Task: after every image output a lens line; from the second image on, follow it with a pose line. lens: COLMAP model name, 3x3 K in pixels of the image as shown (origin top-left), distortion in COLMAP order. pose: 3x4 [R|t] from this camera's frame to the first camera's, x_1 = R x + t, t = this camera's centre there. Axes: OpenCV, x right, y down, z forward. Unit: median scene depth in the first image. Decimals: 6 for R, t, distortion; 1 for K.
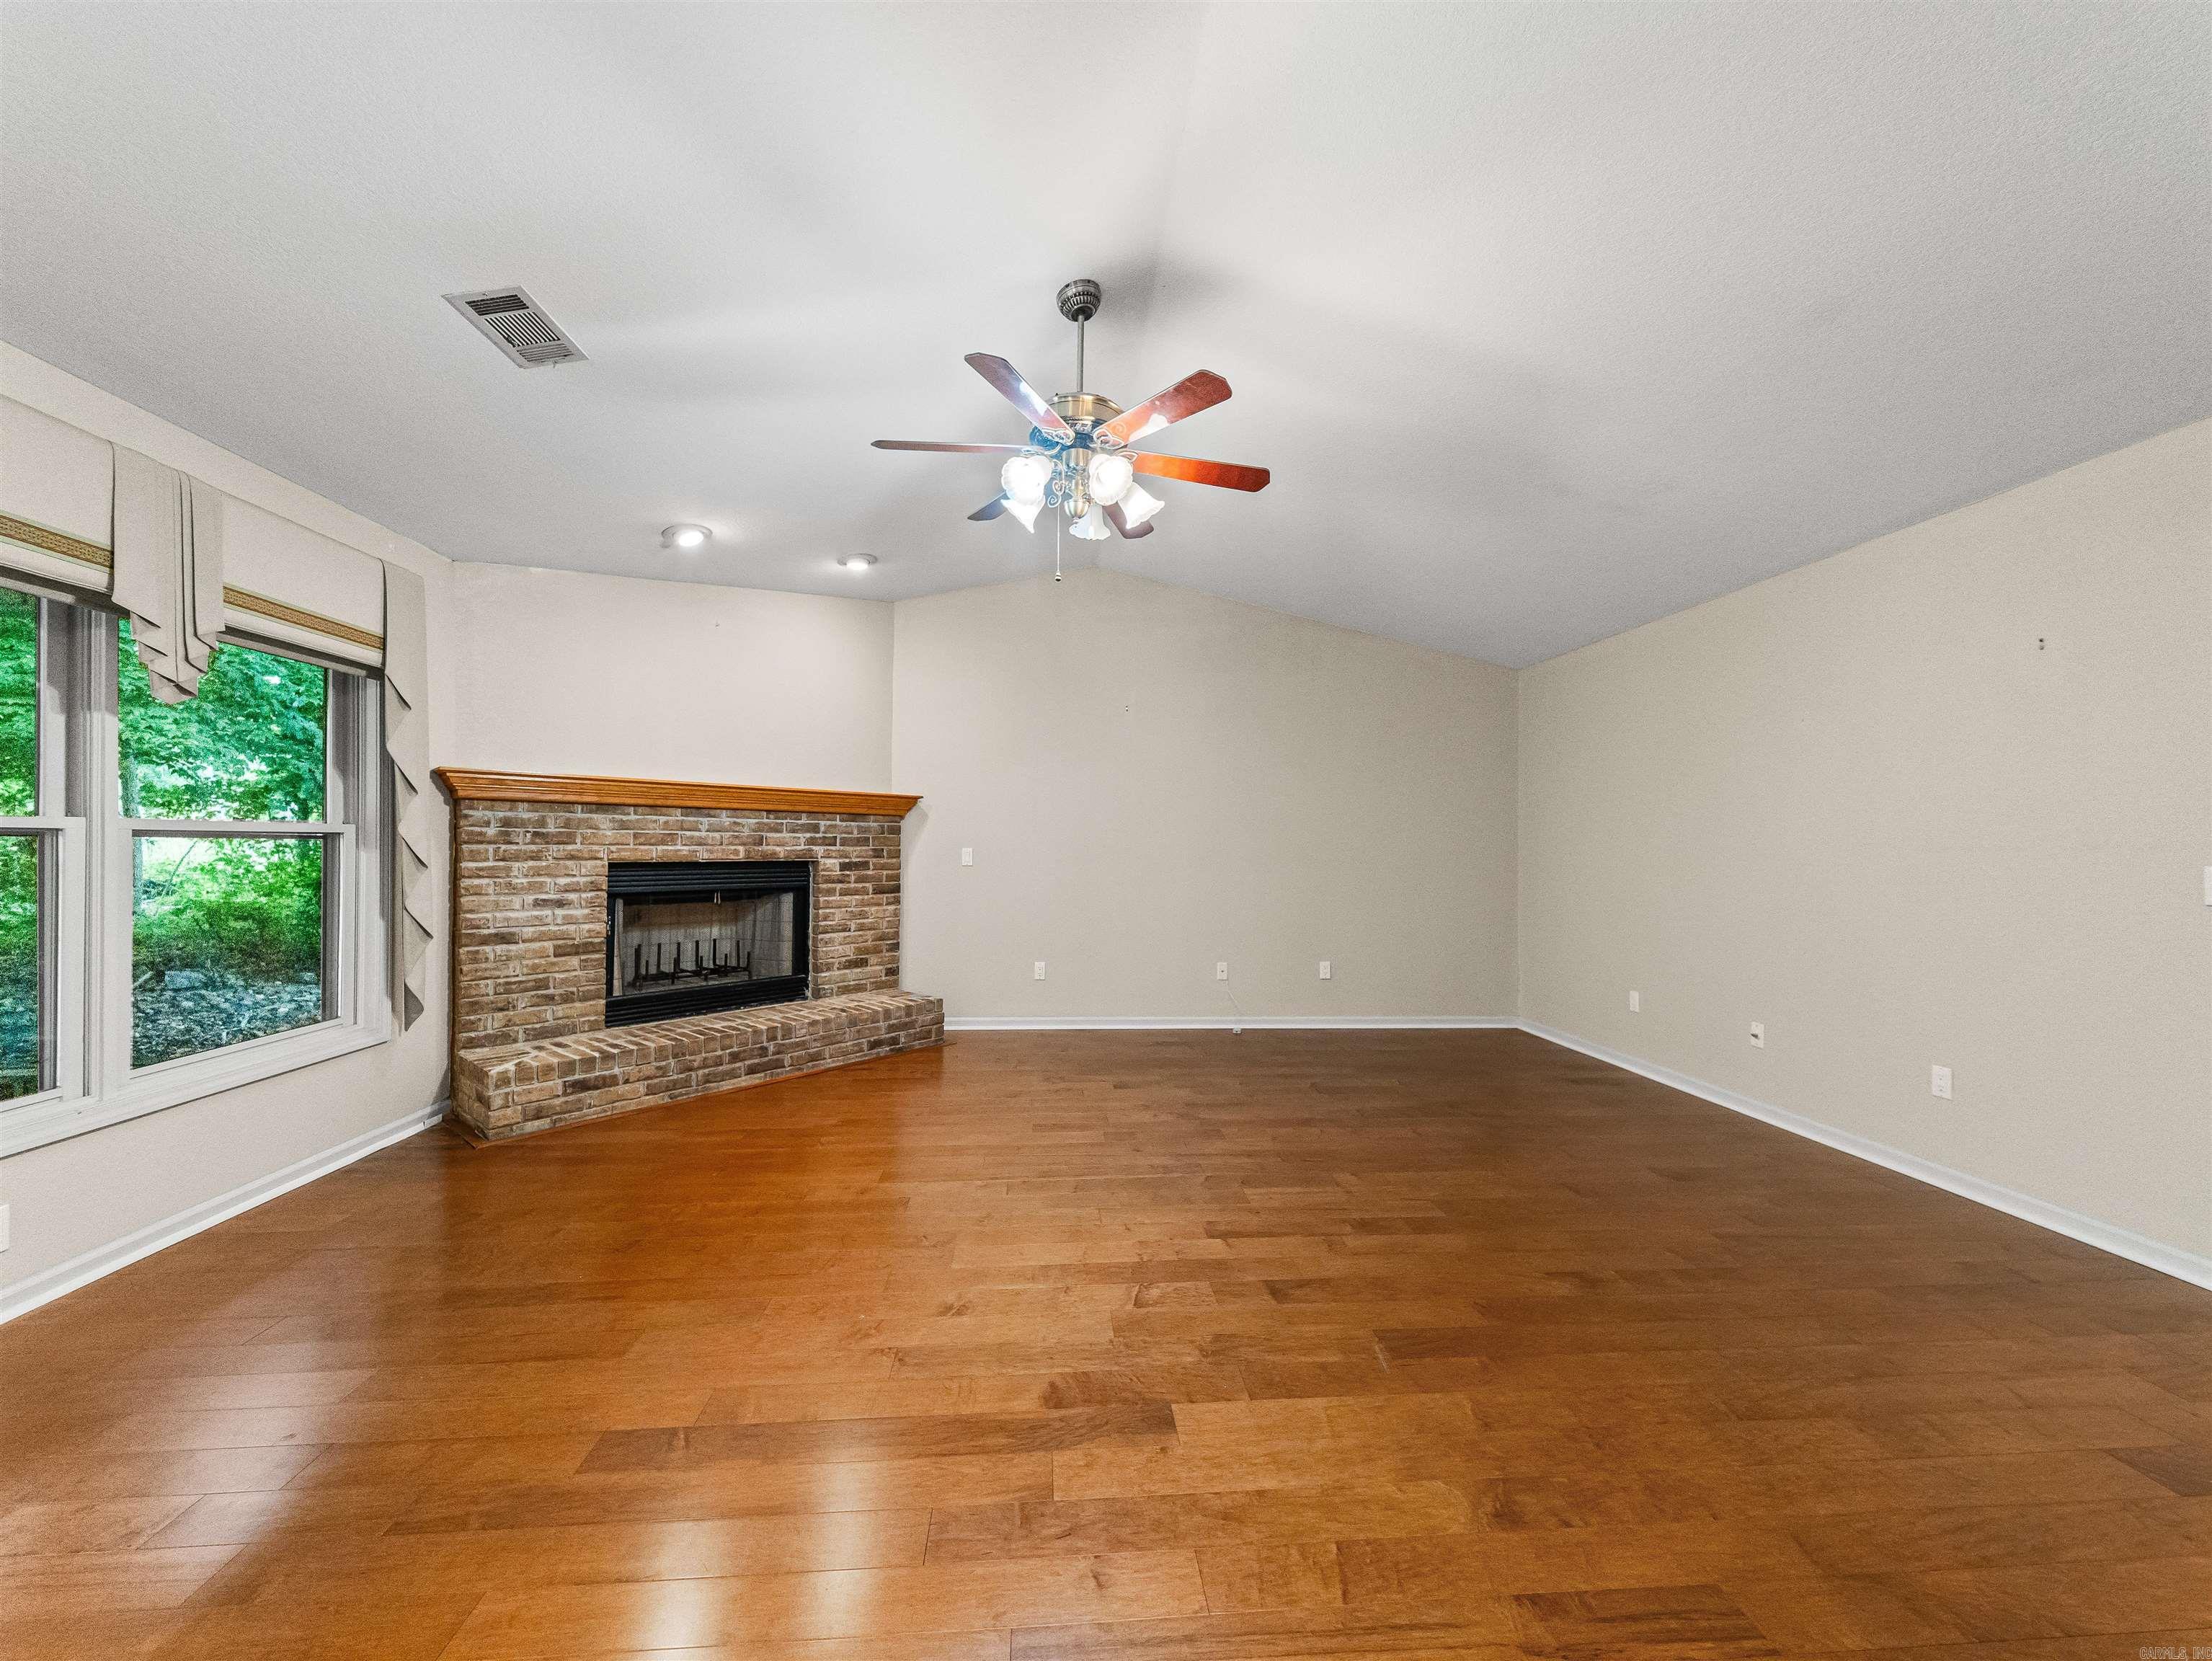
lens RADIAL K [[861.0, 0, 1117.3], [0, 861.0, 844.1], [0, 0, 1]] dist [0.032316, -0.010948]
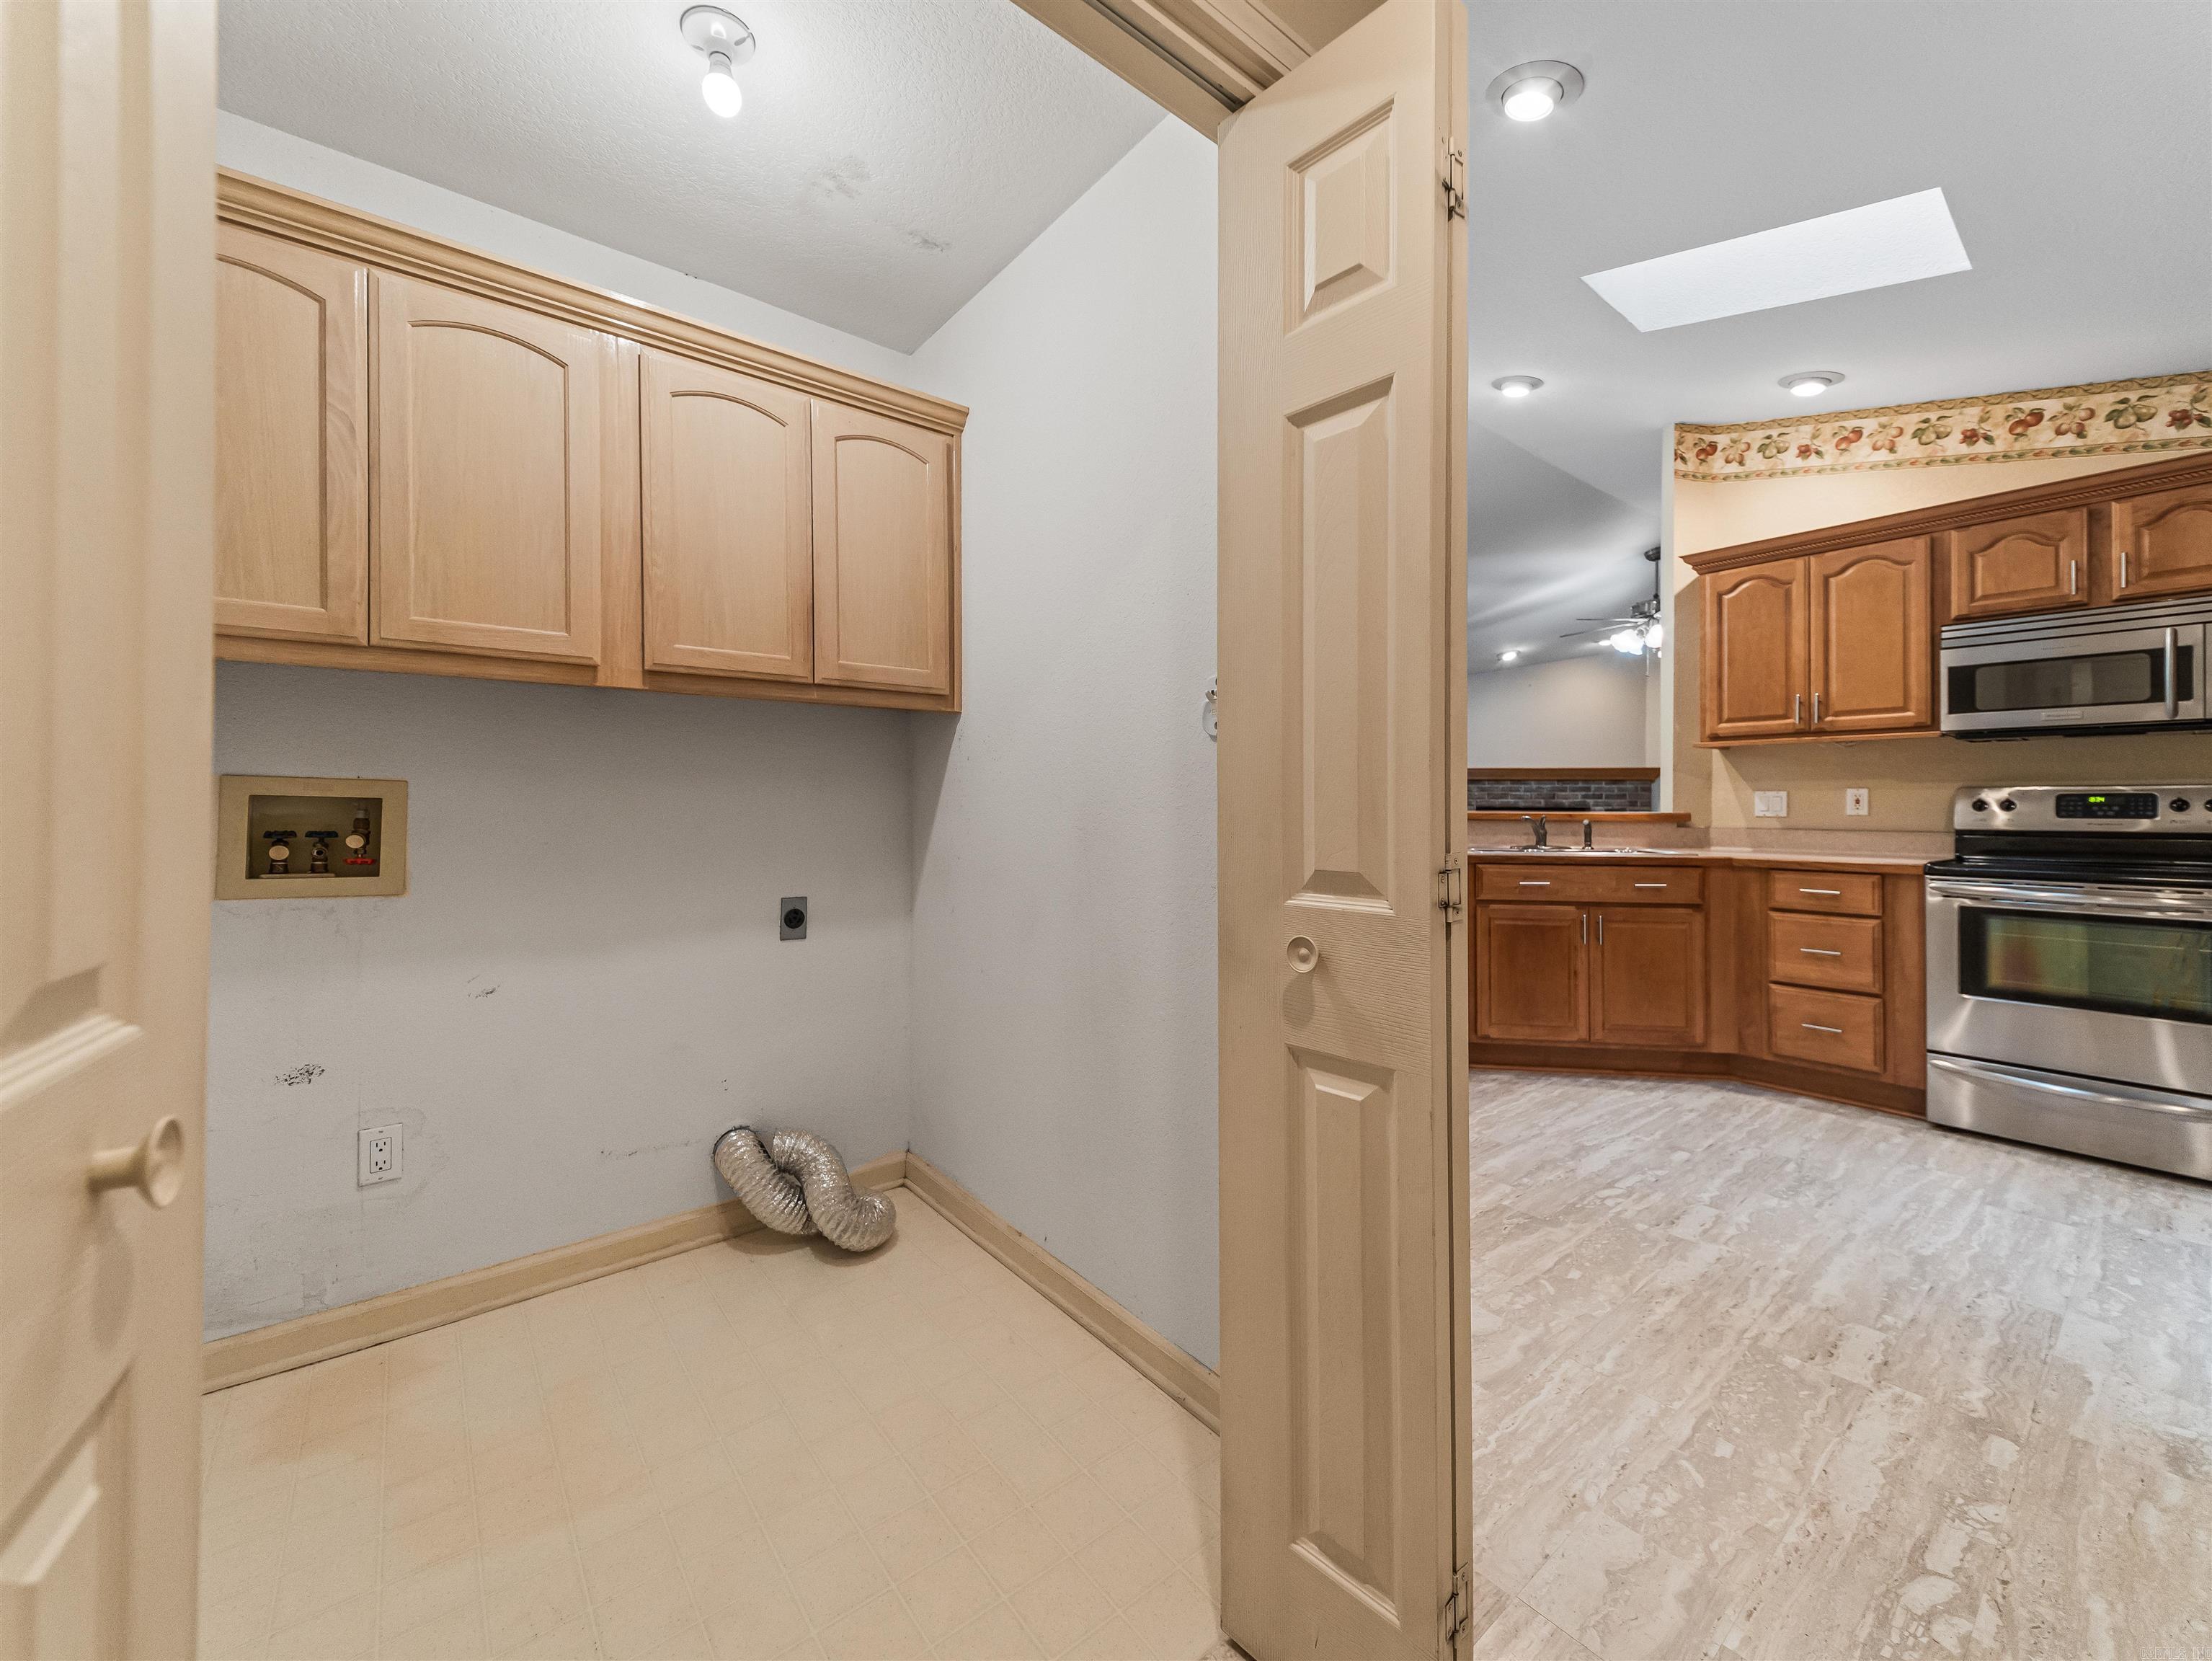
lens RADIAL K [[861.0, 0, 1116.4], [0, 861.0, 801.8], [0, 0, 1]] dist [0.032316, -0.010948]
pose [[0.561148, -0.011457, -0.827636, 0.701688], [0.002435, 0.999923, -0.012191, 0.032137], [0.827712, 0.004826, 0.561132, -0.965667]]
